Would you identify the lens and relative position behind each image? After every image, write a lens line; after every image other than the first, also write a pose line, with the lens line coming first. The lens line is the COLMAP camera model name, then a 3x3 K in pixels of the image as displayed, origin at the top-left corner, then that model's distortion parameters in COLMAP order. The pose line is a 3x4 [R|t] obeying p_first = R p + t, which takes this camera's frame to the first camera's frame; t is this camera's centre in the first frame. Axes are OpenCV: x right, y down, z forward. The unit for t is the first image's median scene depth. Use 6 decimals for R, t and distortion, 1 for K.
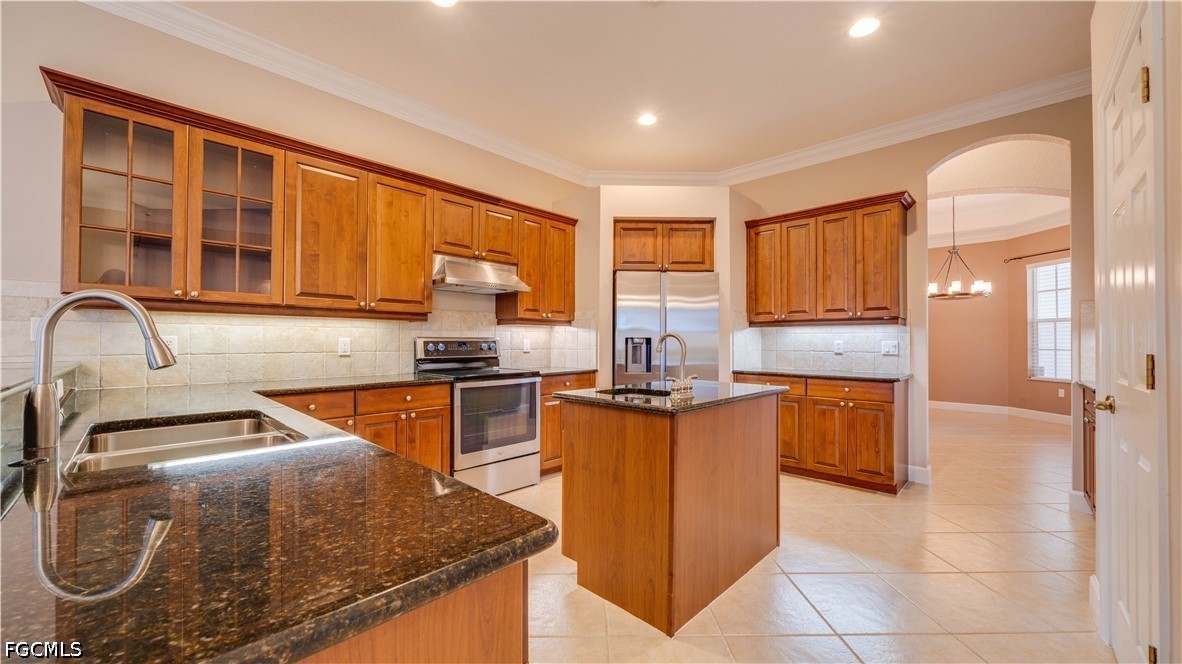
lens RADIAL K [[438.9, 0, 591.6], [0, 438.9, 339.1], [0, 0, 1]] dist [-0.006052, -0.000135]
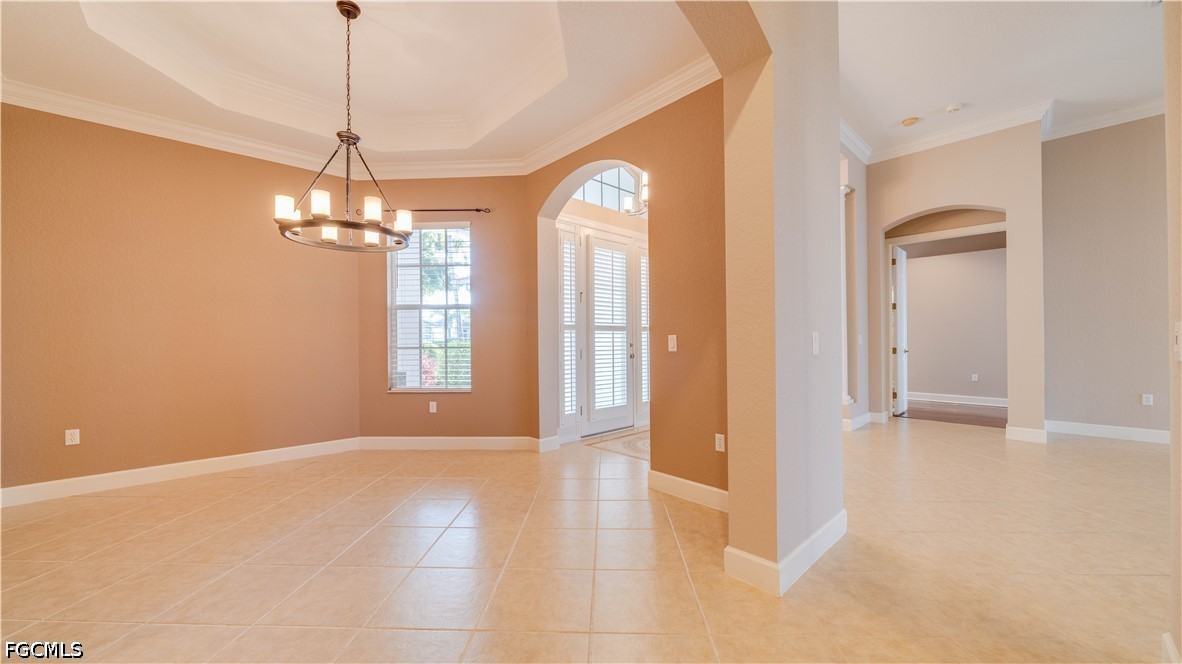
lens RADIAL K [[422.8, 0, 587.5], [0, 422.8, 336.0], [0, 0, 1]] dist [-0.001778, -0.000067]
pose [[0.056860, 0.000823, 0.998382, 0.671458], [0.001617, 0.999998, -0.000917, 0.010409], [-0.998381, 0.001666, 0.056859, 1.215243]]
